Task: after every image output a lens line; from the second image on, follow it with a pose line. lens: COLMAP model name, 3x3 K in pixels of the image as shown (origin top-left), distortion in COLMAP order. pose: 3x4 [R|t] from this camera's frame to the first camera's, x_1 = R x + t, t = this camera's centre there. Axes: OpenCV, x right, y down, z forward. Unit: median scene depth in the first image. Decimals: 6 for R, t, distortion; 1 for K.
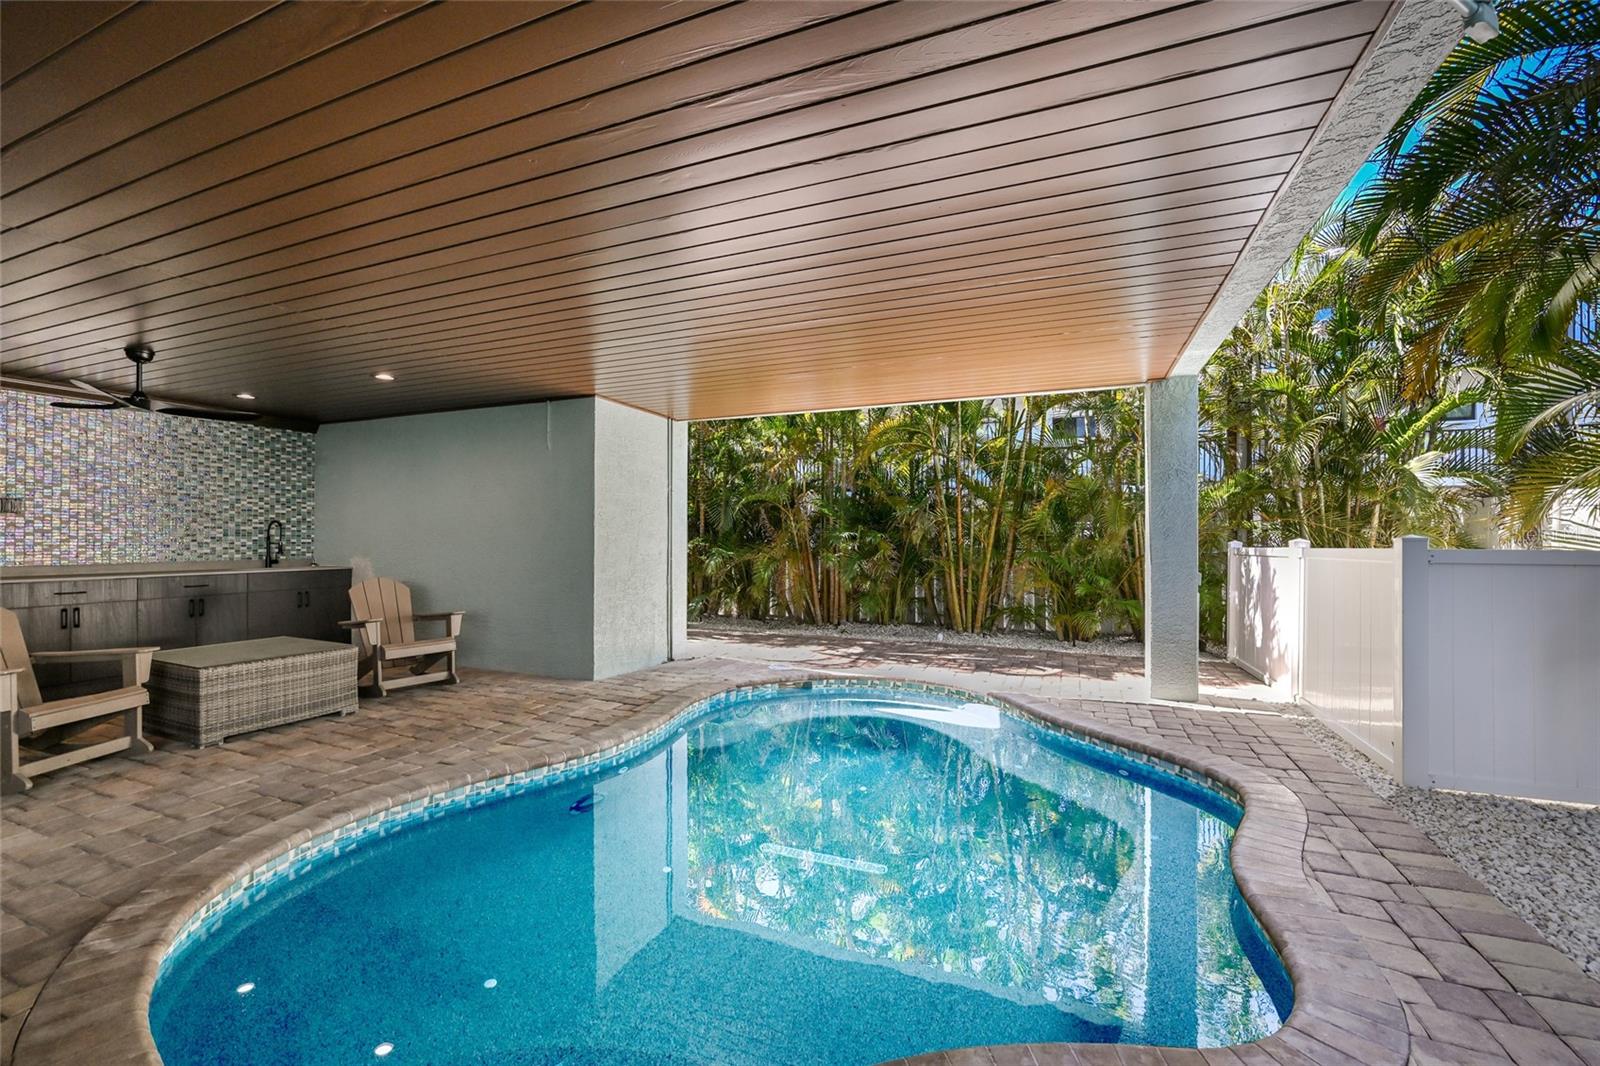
lens RADIAL K [[642.7, 0, 798.9], [0, 642.7, 538.2], [0, 0, 1]] dist [-0.003003, -0.000098]
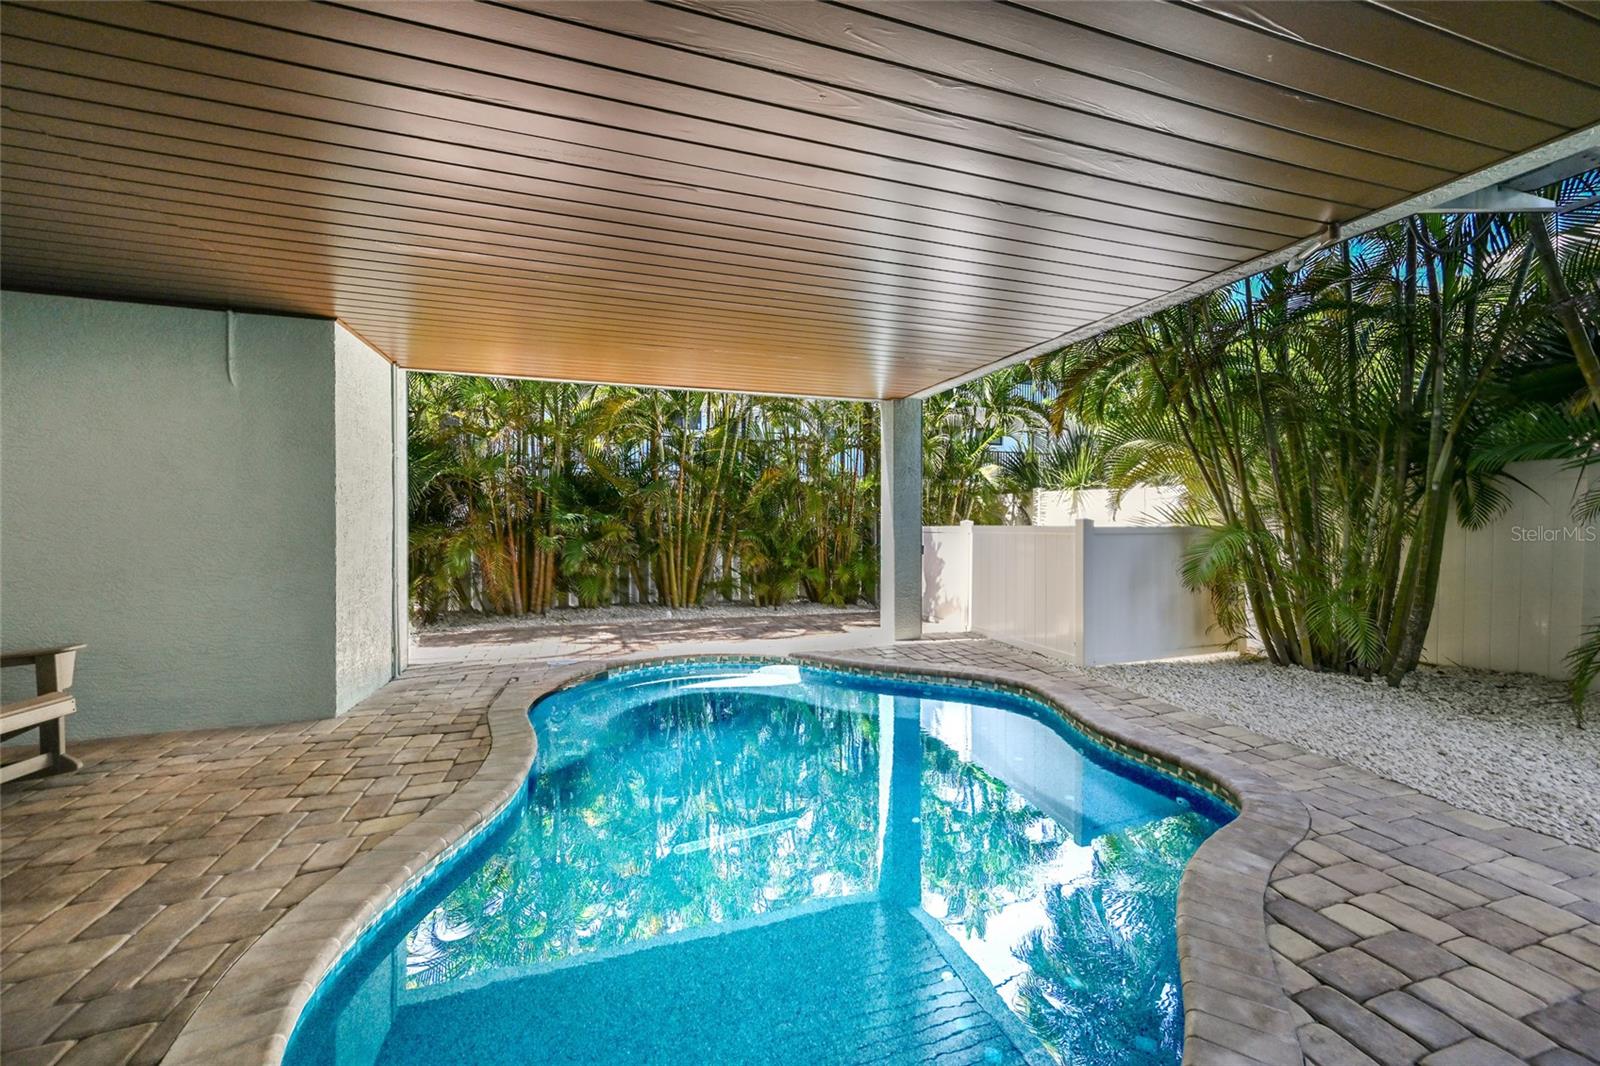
lens RADIAL K [[615.4, 0, 798.1], [0, 615.4, 524.8], [0, 0, 1]] dist [0.015537, 0.000060]
pose [[0.764513, -0.006018, 0.644580, -0.392802], [0.000614, 0.999963, 0.008607, 0.000632], [-0.644607, -0.006184, 0.764489, 0.146092]]
